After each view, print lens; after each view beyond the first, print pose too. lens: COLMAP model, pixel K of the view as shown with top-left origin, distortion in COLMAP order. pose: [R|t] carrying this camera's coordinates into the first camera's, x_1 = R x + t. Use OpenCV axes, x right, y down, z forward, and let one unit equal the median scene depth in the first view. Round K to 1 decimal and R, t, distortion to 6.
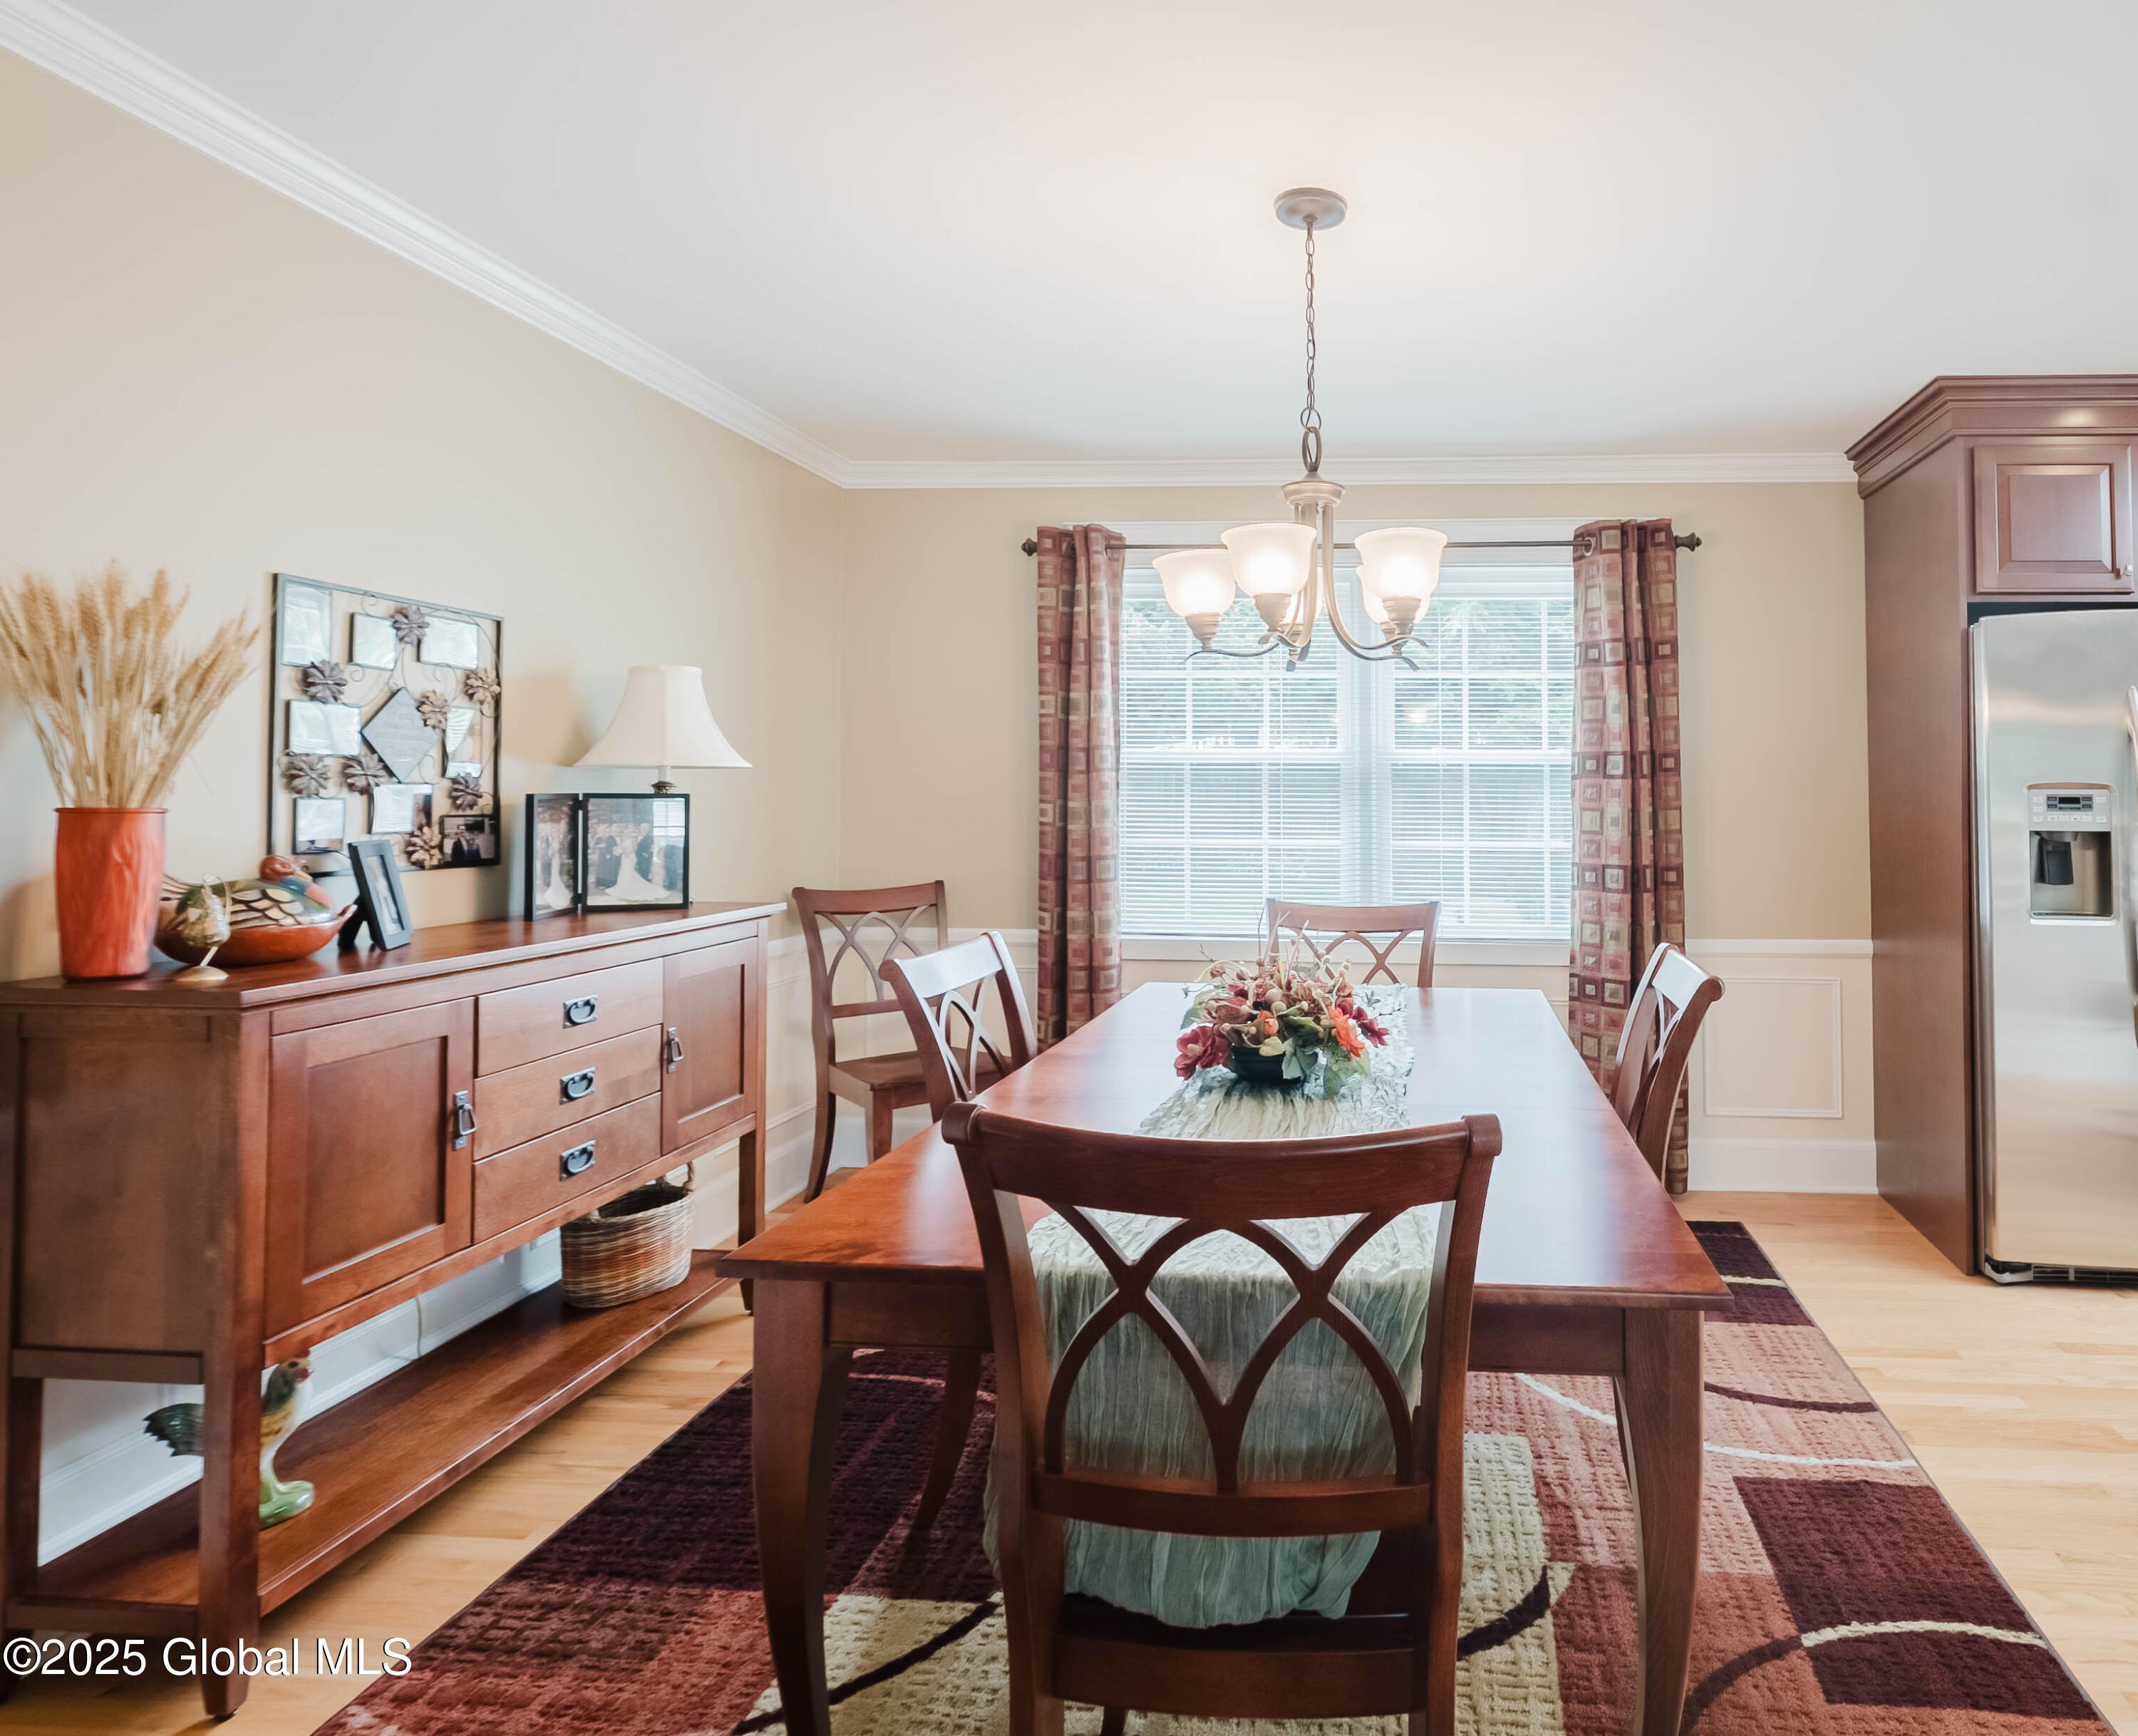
lens RADIAL K [[1241.4, 0, 1344.6], [0, 1241.4, 747.3], [0, 0, 1]] dist [-0.028579, -0.000475]
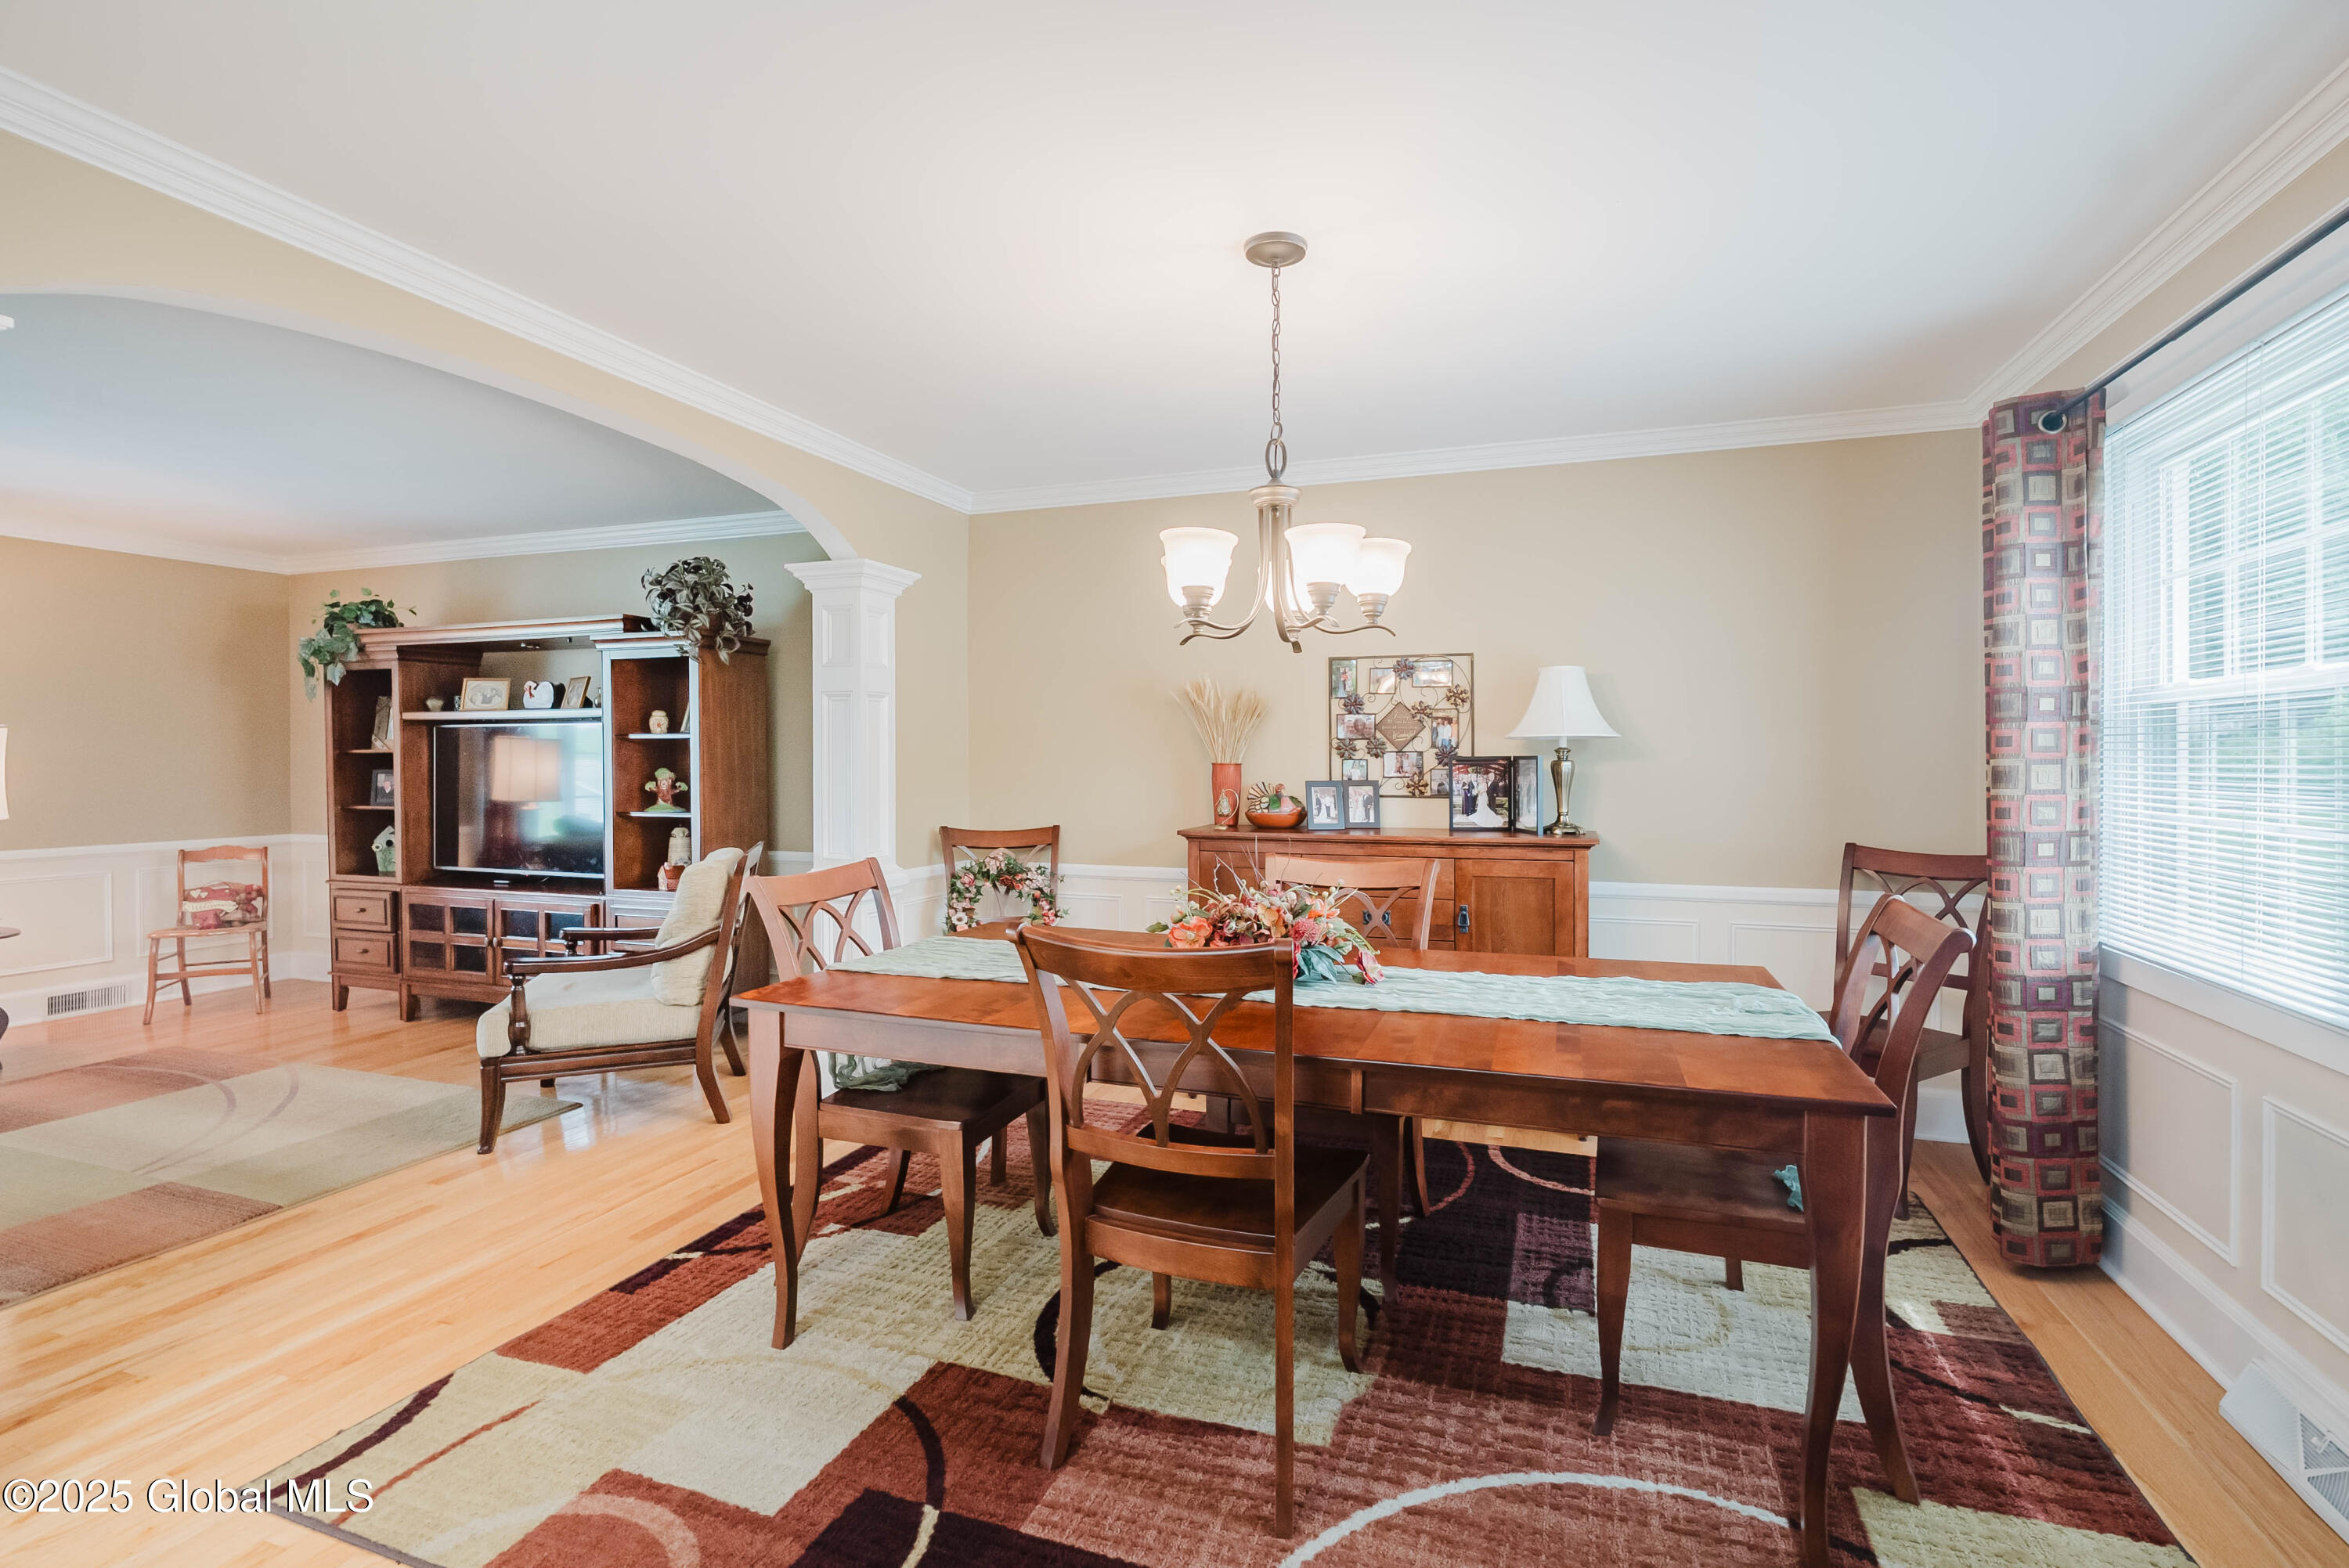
lens RADIAL K [[1066.6, 0, 1205.9], [0, 1066.6, 766.4], [0, 0, 1]] dist [-0.001655, -0.000732]
pose [[-0.253607, 0.004508, -0.967297, 0.594758], [0.040070, 0.999180, -0.005849, 0.031825], [0.966477, -0.040243, -0.253580, 0.718541]]
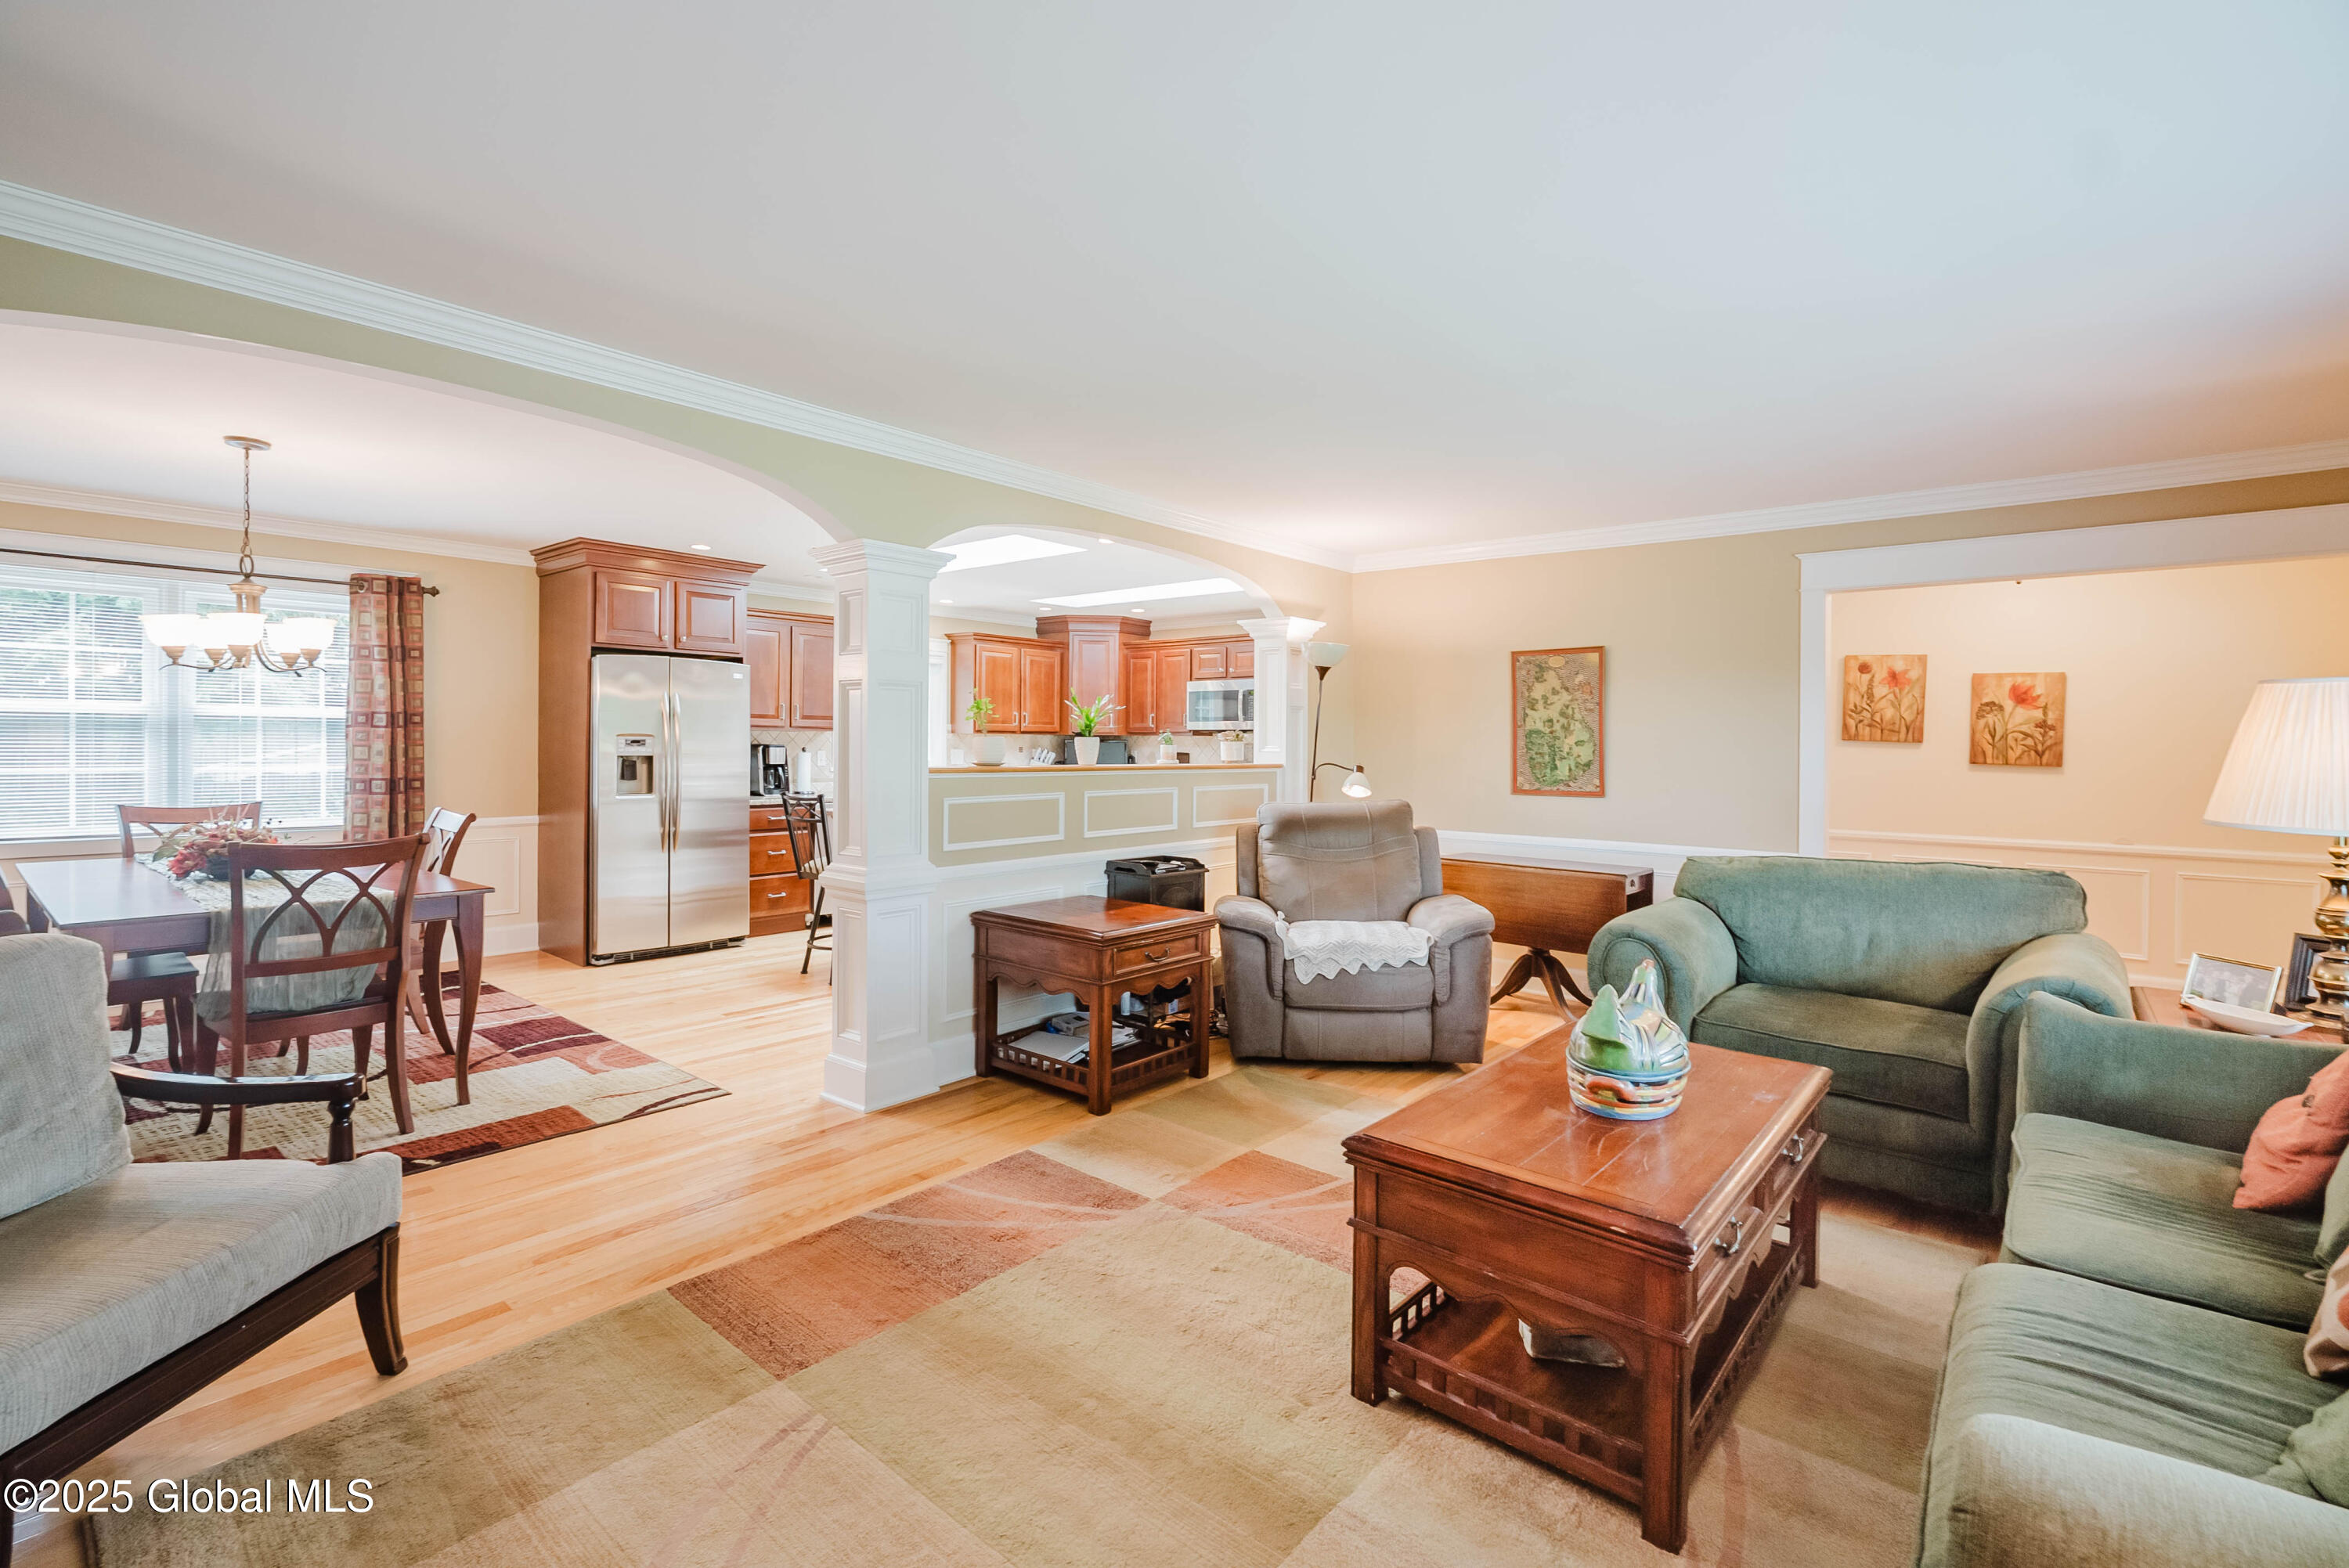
lens RADIAL K [[1068.5, 0, 1135.6], [0, 1068.5, 738.6], [0, 0, 1]] dist [-0.001303, -0.000190]
pose [[0.610872, 0.004175, 0.791718, -0.318142], [-0.038559, 0.998956, 0.024483, -0.036812], [-0.790790, -0.045484, 0.610396, -0.737649]]
